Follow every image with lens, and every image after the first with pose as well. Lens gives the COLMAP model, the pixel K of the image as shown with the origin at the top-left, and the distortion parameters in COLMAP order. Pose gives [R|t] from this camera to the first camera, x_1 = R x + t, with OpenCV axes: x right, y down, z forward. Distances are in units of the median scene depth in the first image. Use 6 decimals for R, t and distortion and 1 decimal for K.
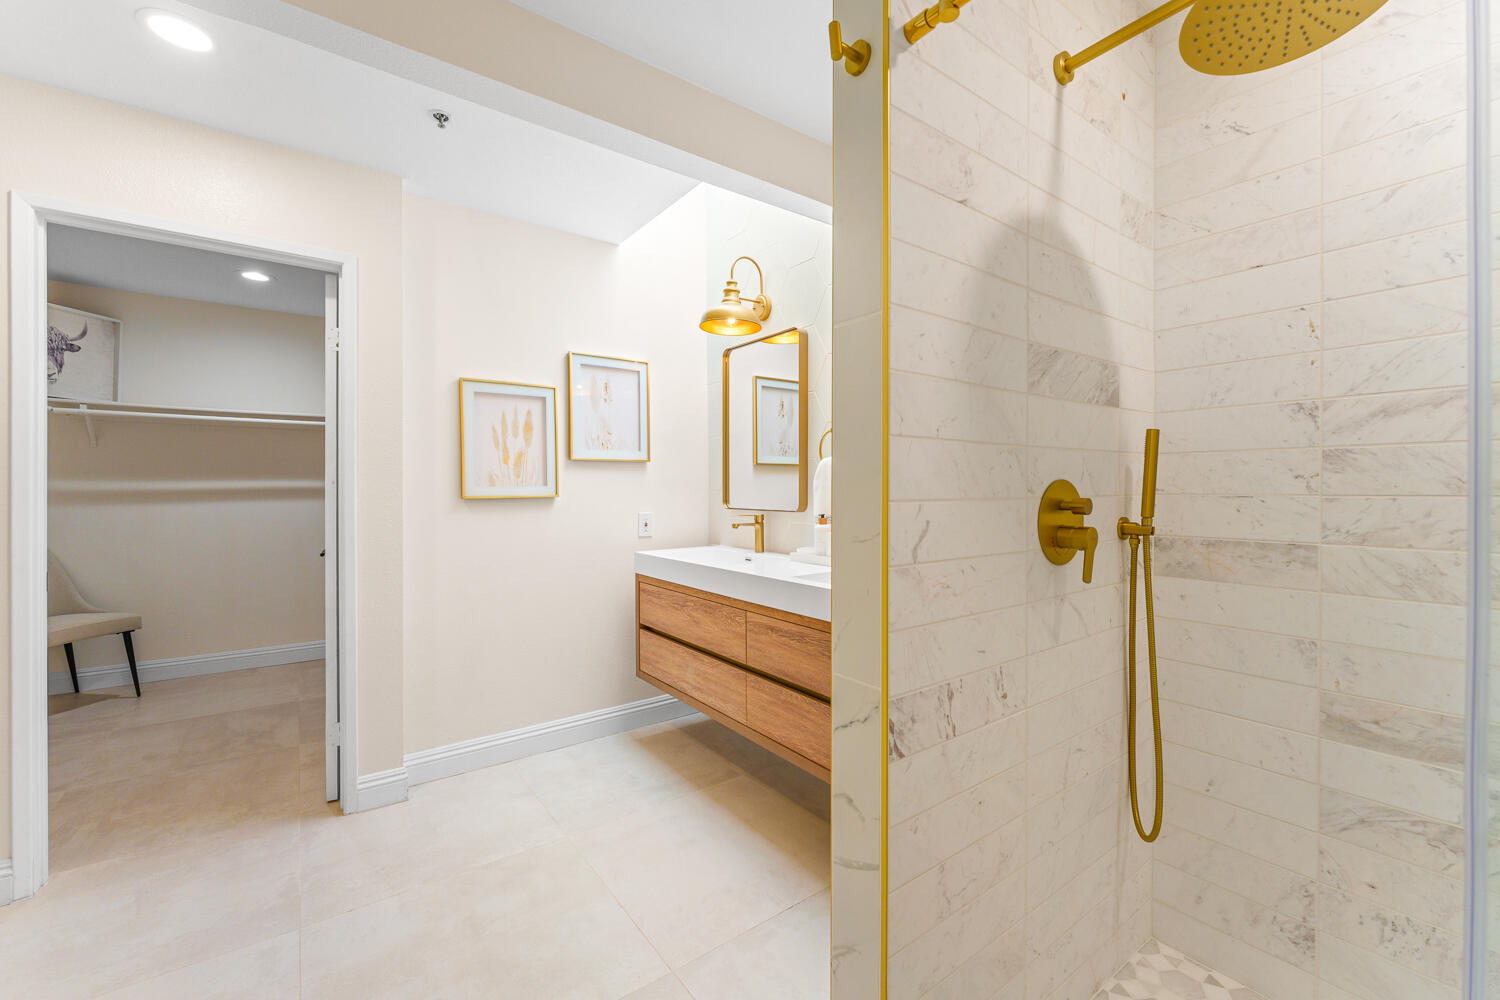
lens RADIAL K [[626.4, 0, 756.7], [0, 626.4, 489.9], [0, 0, 1]] dist [-0.001408, 0.000705]
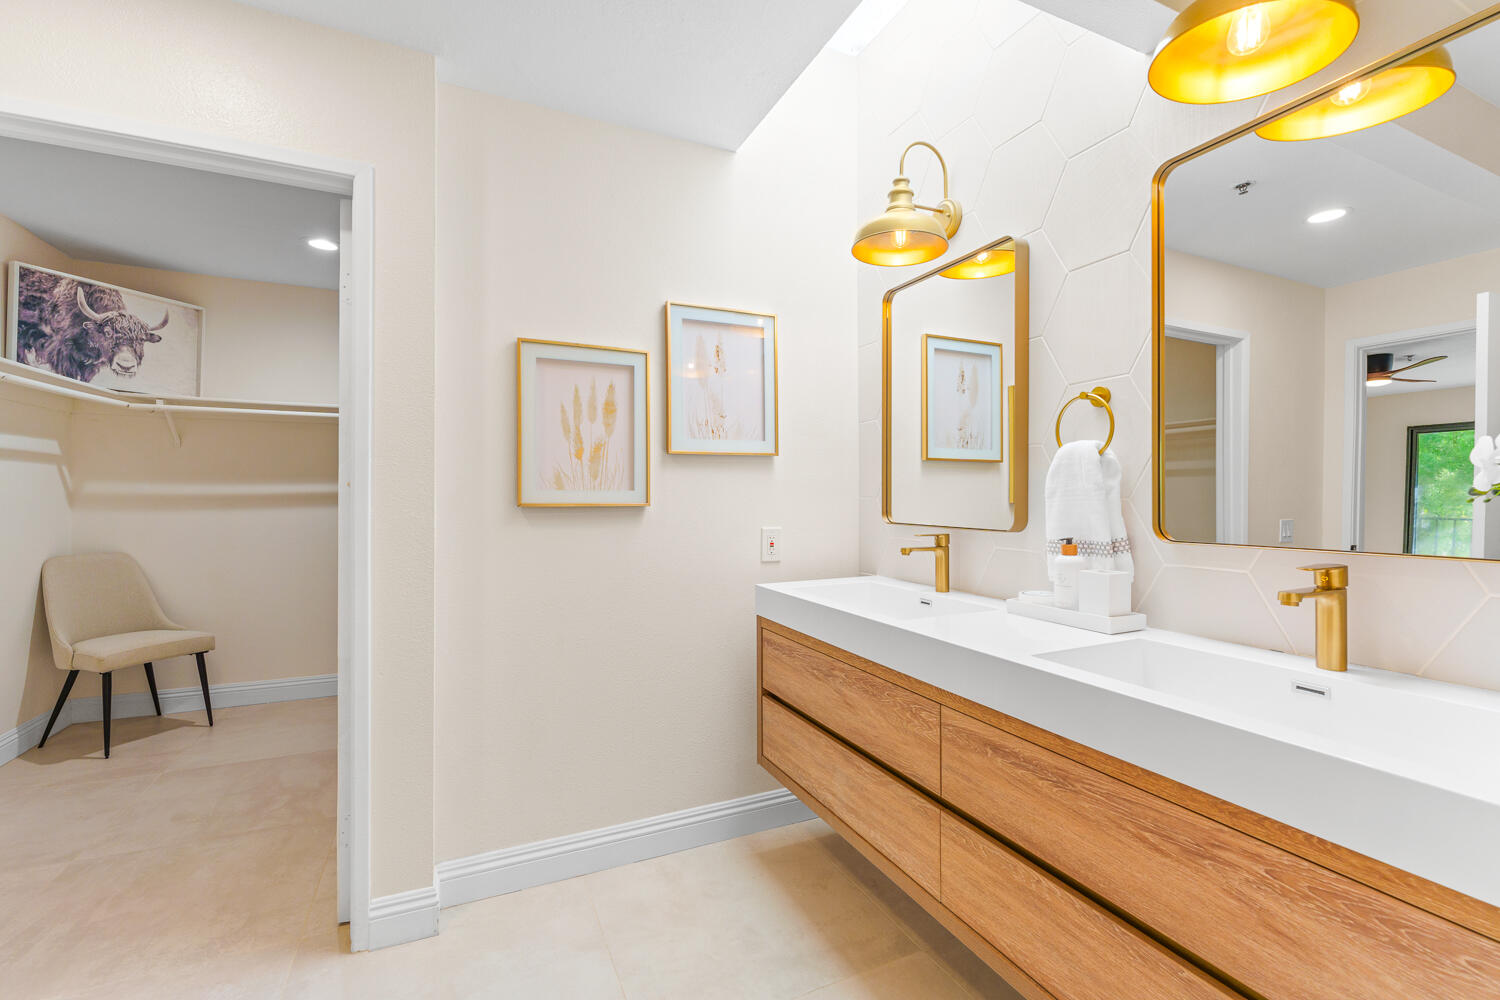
lens RADIAL K [[626.4, 0, 750.1], [0, 626.4, 495.6], [0, 0, 1]] dist [-0.001408, 0.000705]
pose [[0.977477, 0.002679, -0.211023, -0.055324], [-0.002701, 0.999996, 0.000185, -0.000056], [0.211023, 0.000389, 0.977481, 0.323994]]
